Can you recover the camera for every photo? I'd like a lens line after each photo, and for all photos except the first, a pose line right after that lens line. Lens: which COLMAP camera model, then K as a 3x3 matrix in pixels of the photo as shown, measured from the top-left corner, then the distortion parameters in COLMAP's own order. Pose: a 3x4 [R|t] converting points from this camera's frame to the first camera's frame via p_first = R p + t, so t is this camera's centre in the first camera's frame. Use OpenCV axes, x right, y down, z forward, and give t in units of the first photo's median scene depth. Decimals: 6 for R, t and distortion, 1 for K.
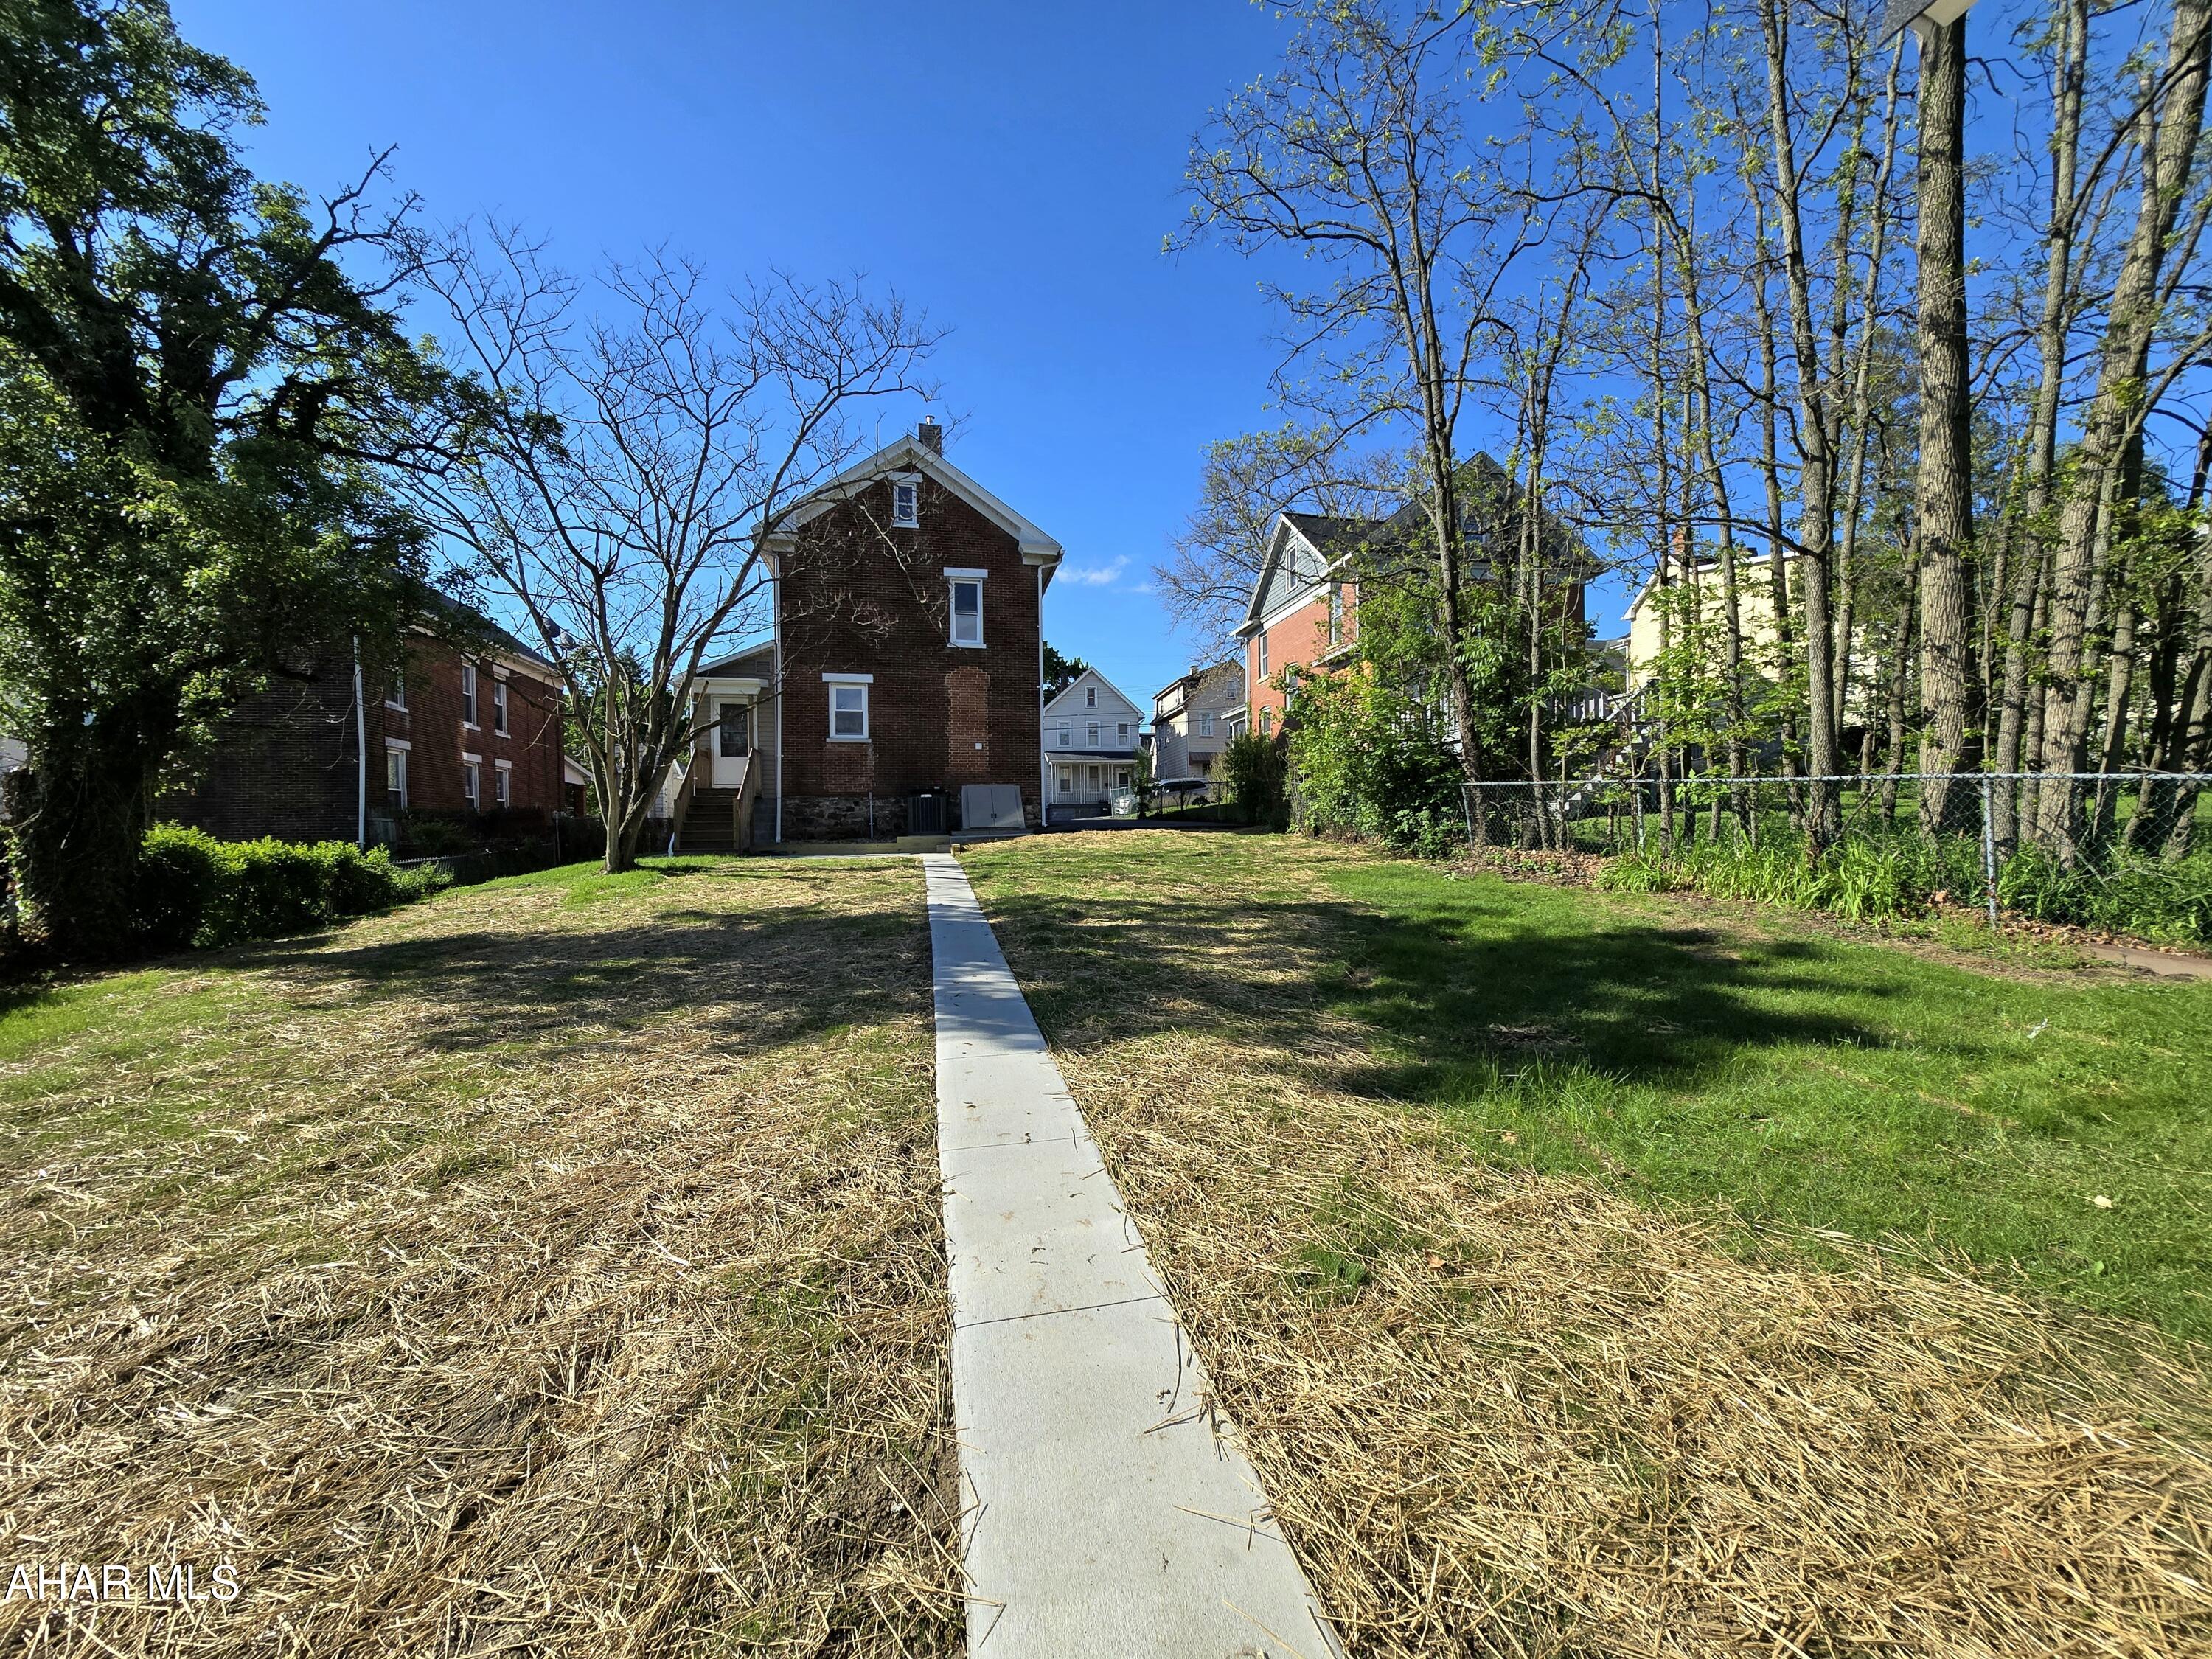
lens RADIAL K [[926.3, 0, 1106.0], [0, 926.3, 829.5], [0, 0, 1]] dist [-0.000498, 0.000140]
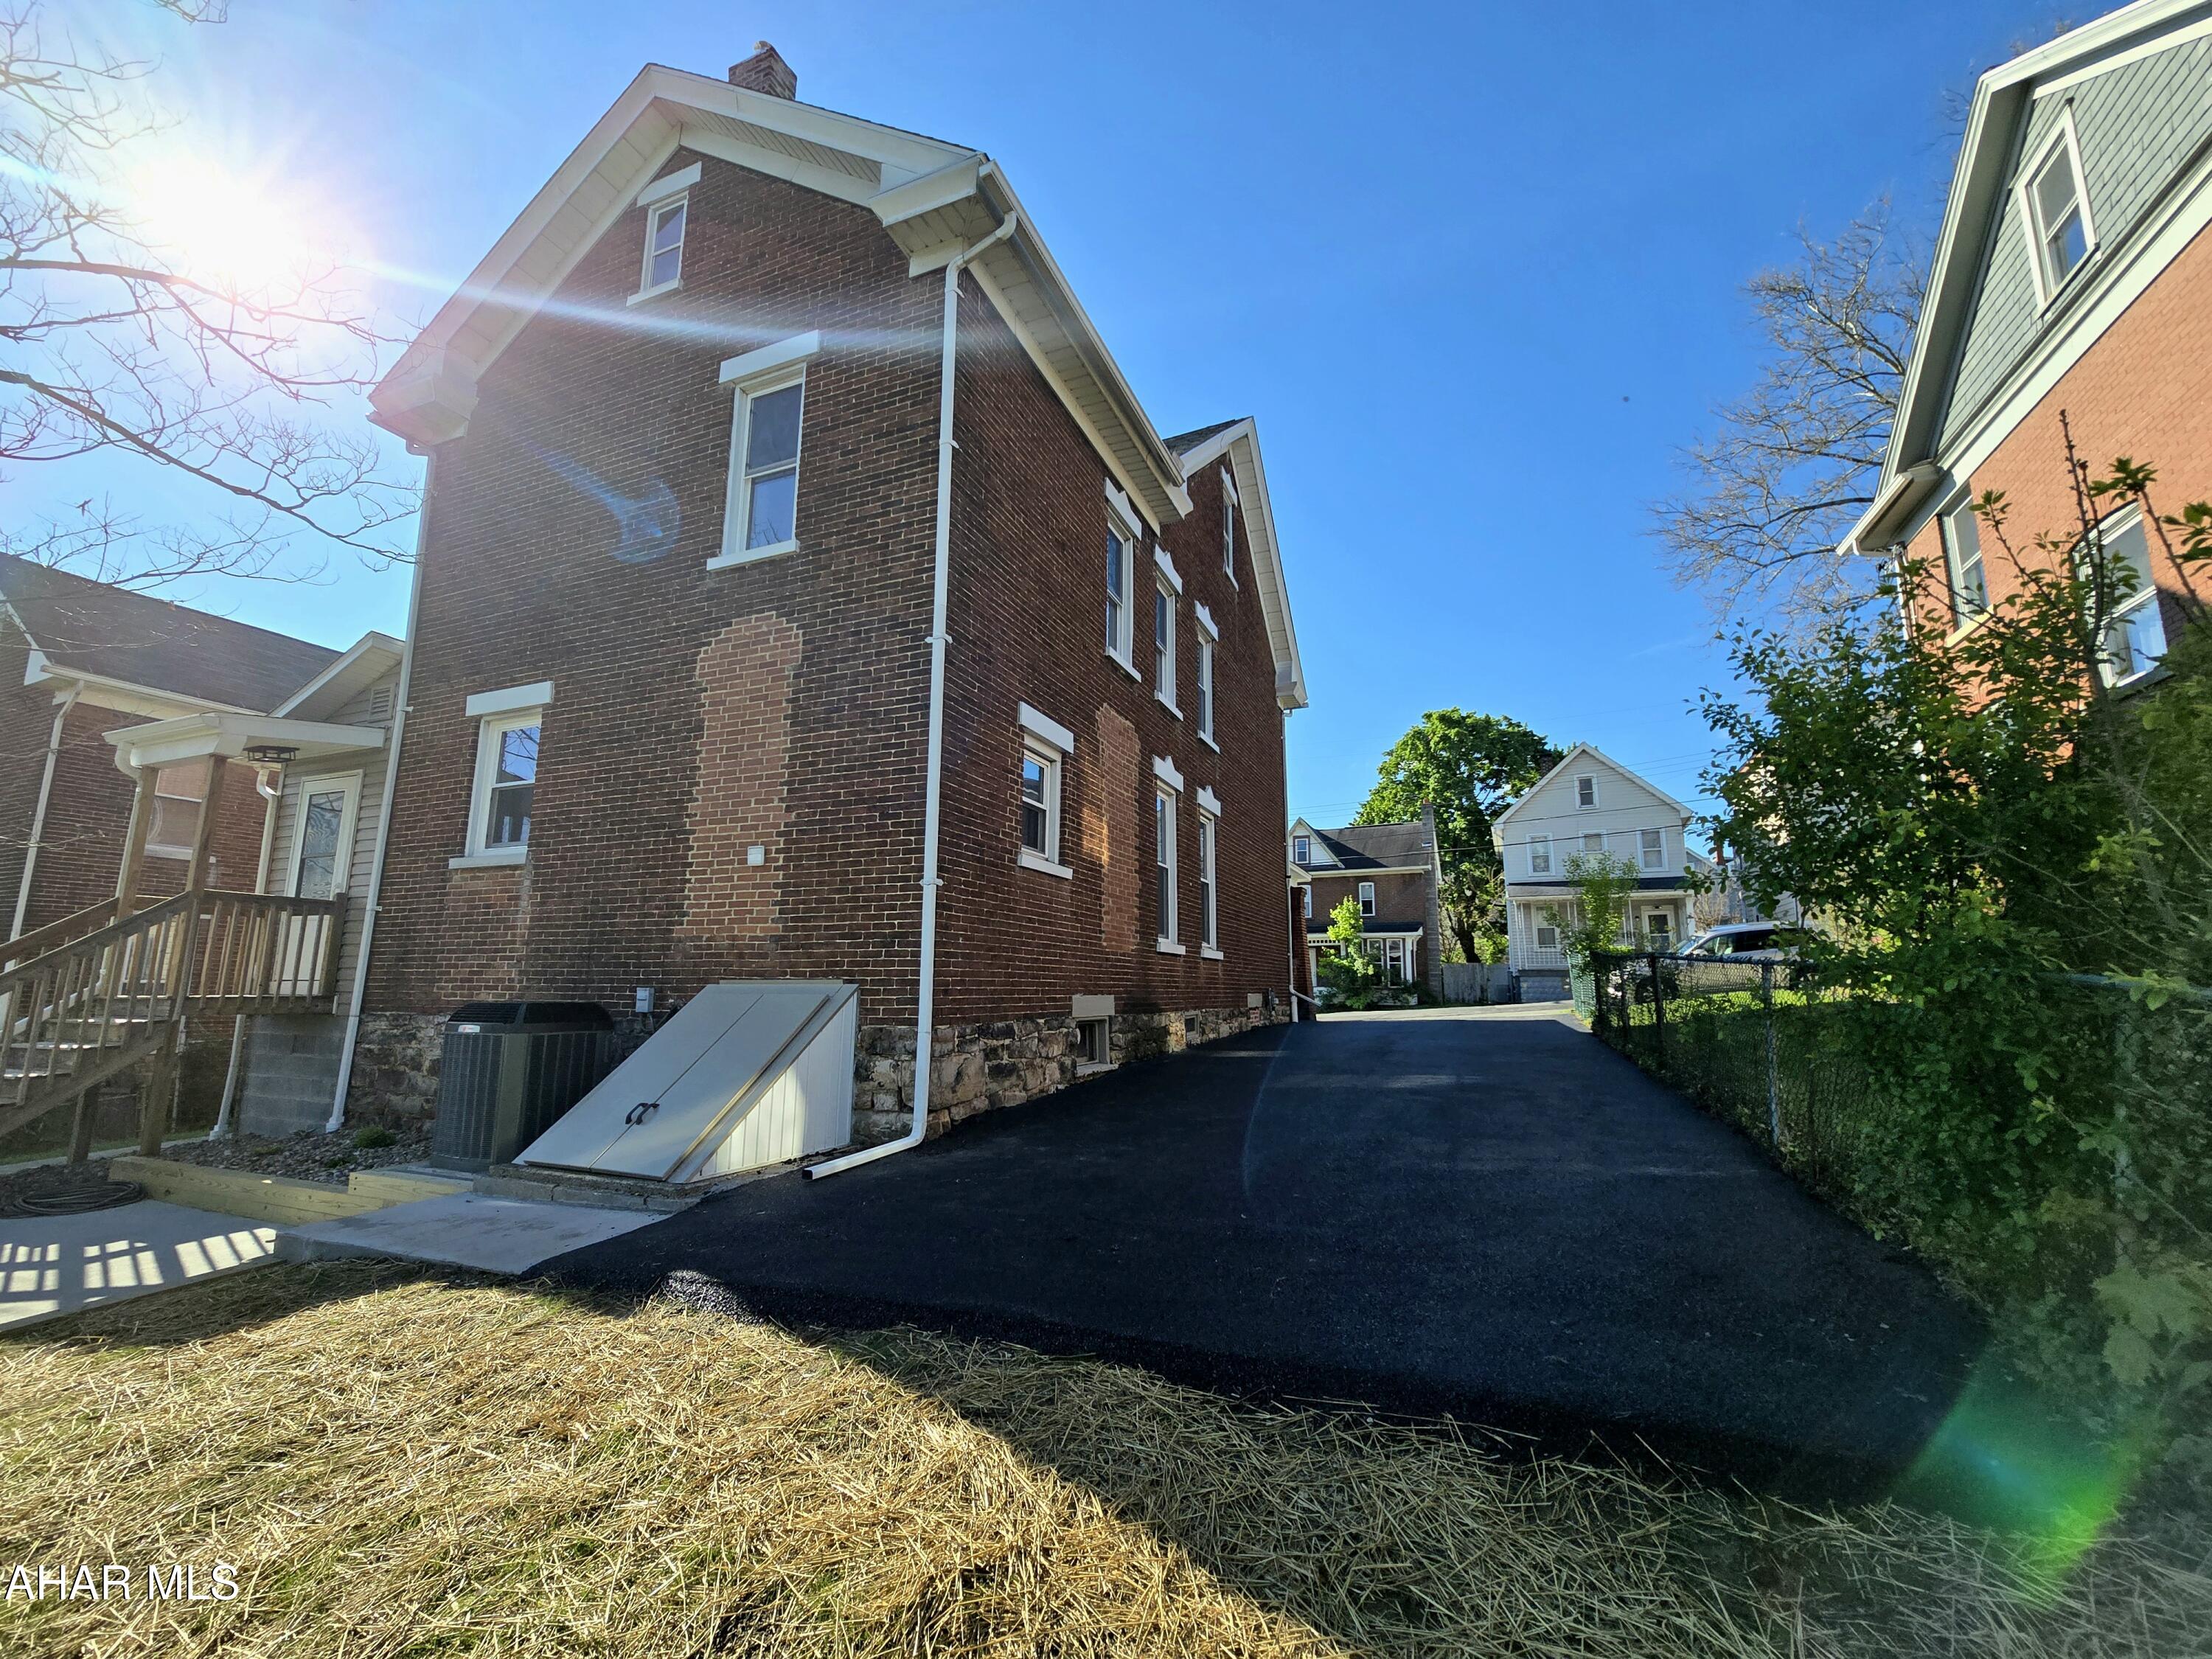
lens RADIAL K [[903.8, 0, 1113.0], [0, 903.8, 846.8], [0, 0, 1]] dist [-0.002307, 0.000697]
pose [[0.829308, -0.069389, -0.554466, 0.108805], [-0.009407, 0.990386, -0.138012, -0.044826], [0.558712, 0.119670, 0.820682, 0.699488]]
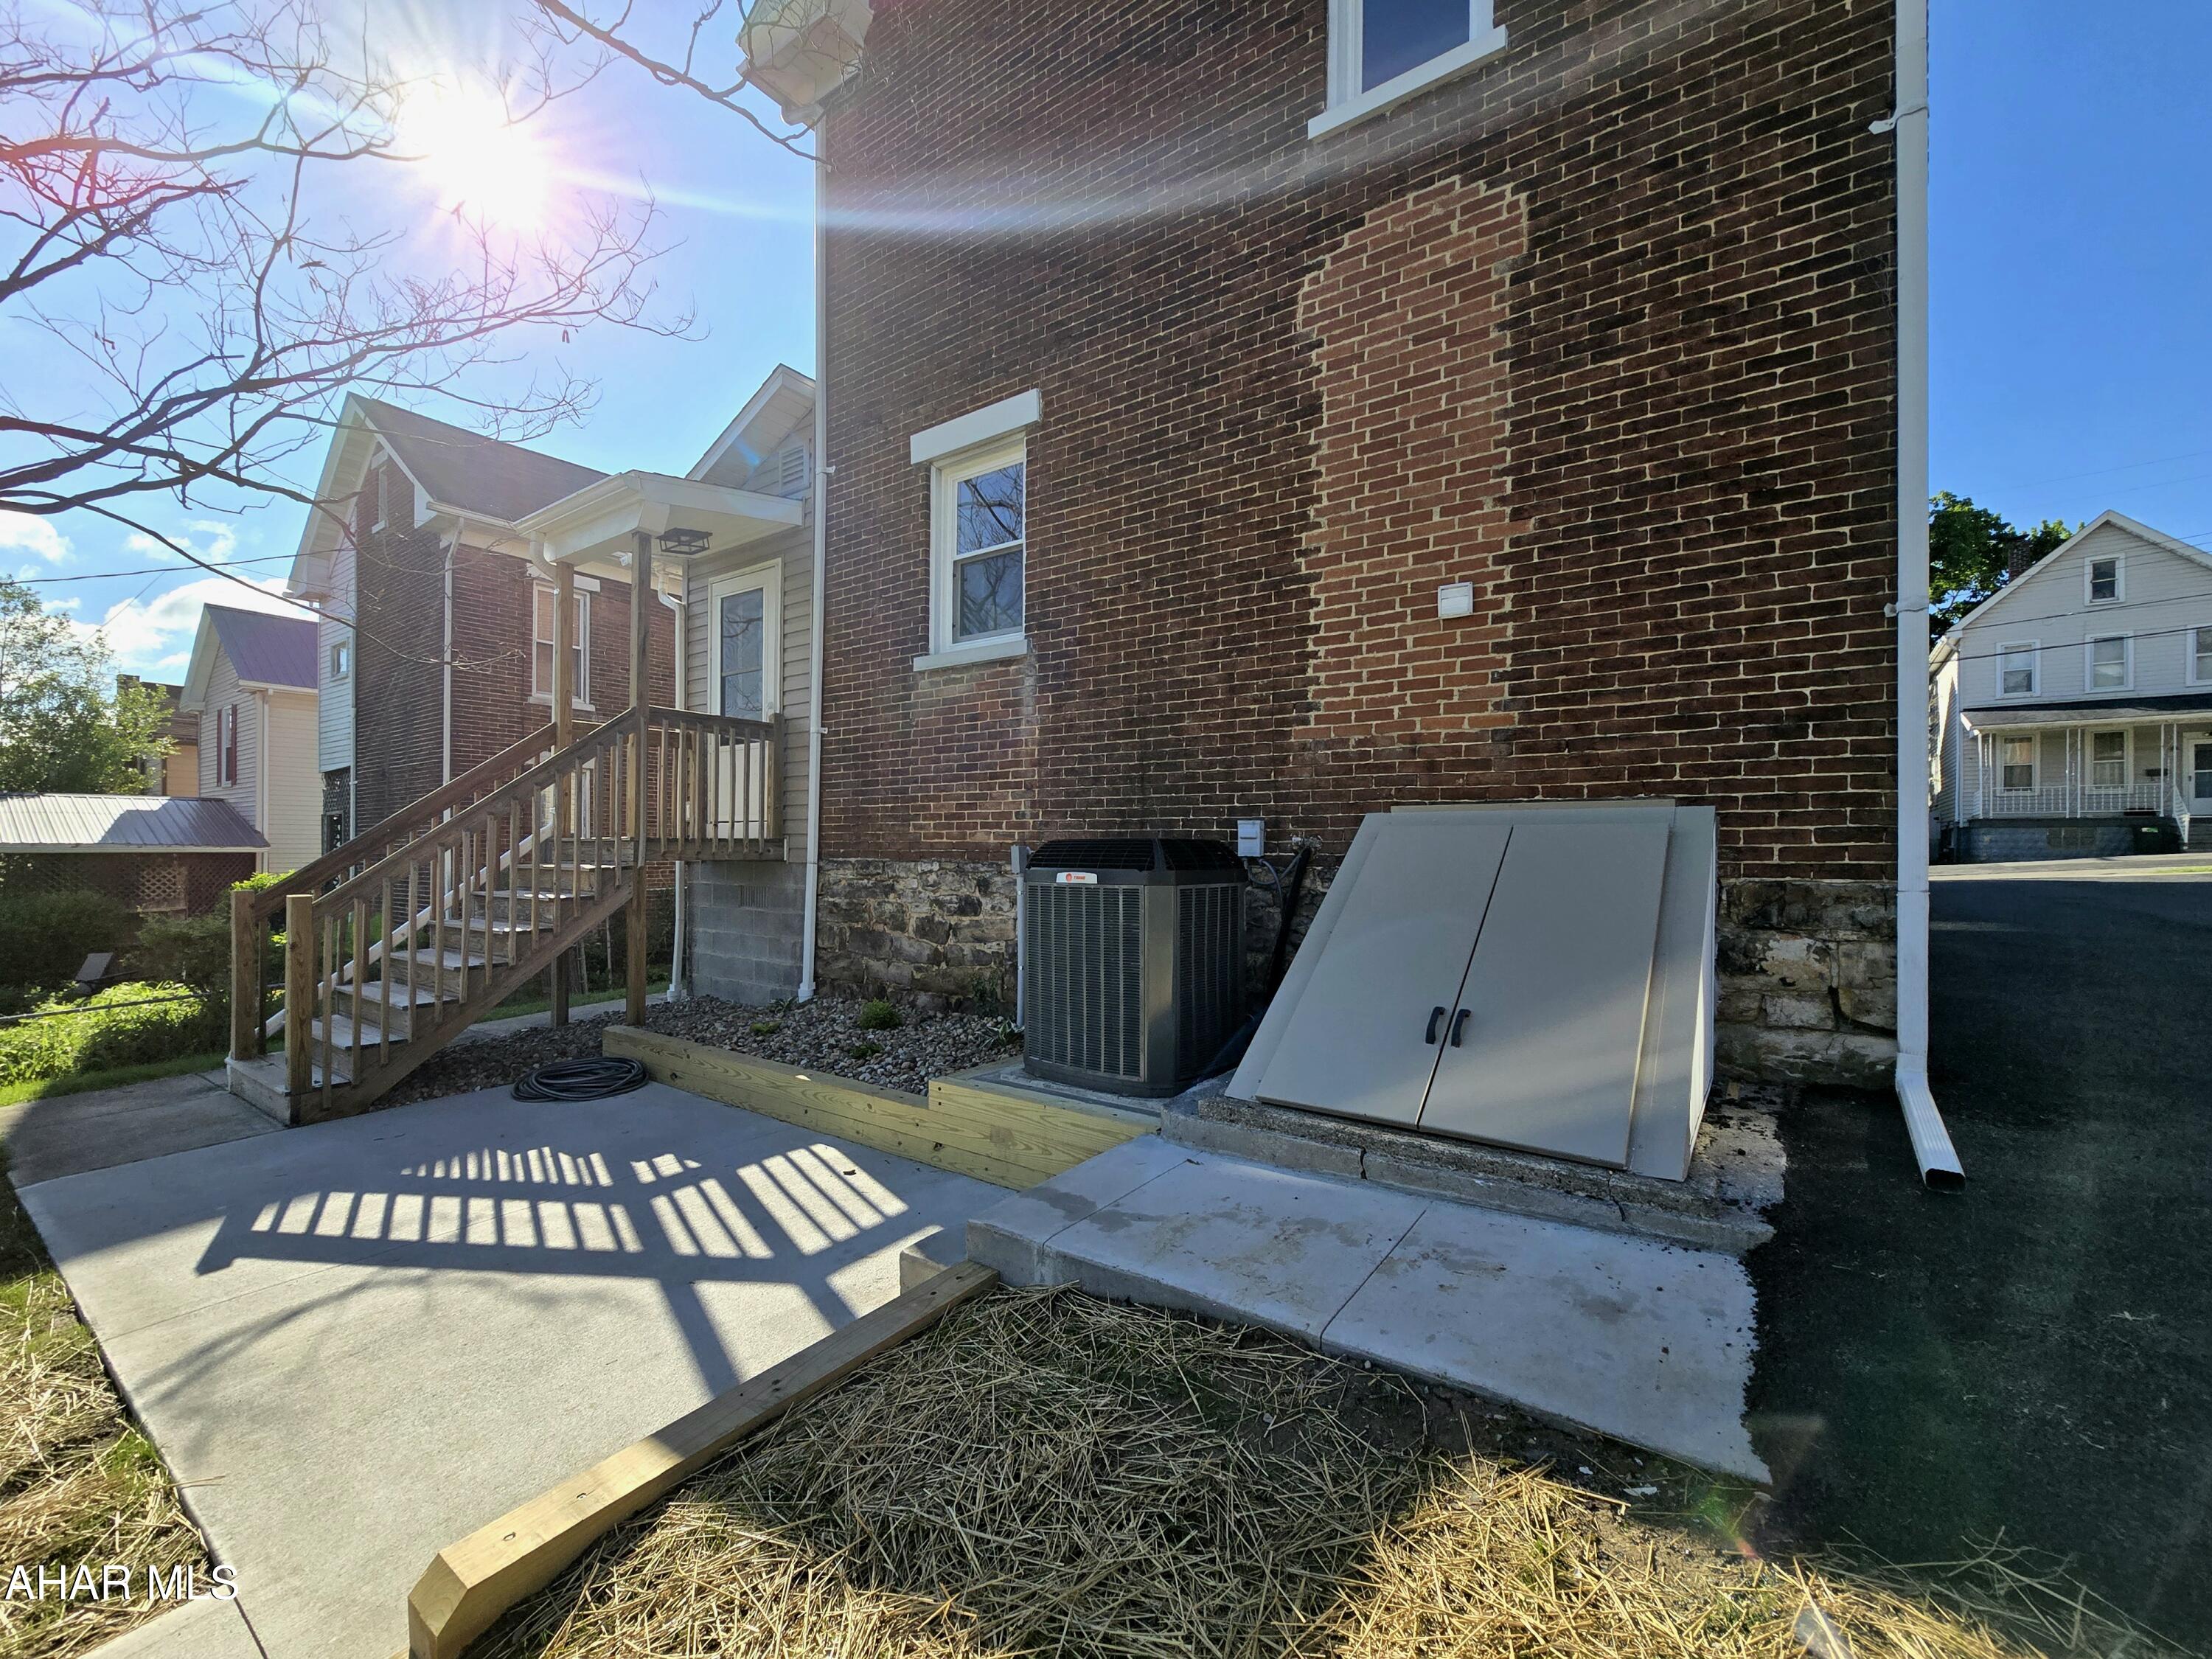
lens RADIAL K [[903.8, 0, 1113.0], [0, 903.8, 846.8], [0, 0, 1]] dist [-0.002307, 0.000697]
pose [[0.681332, 0.017248, -0.731771, -0.043387], [-0.005345, 0.999813, 0.018588, -0.037144], [0.731955, -0.008754, 0.681297, 0.704909]]
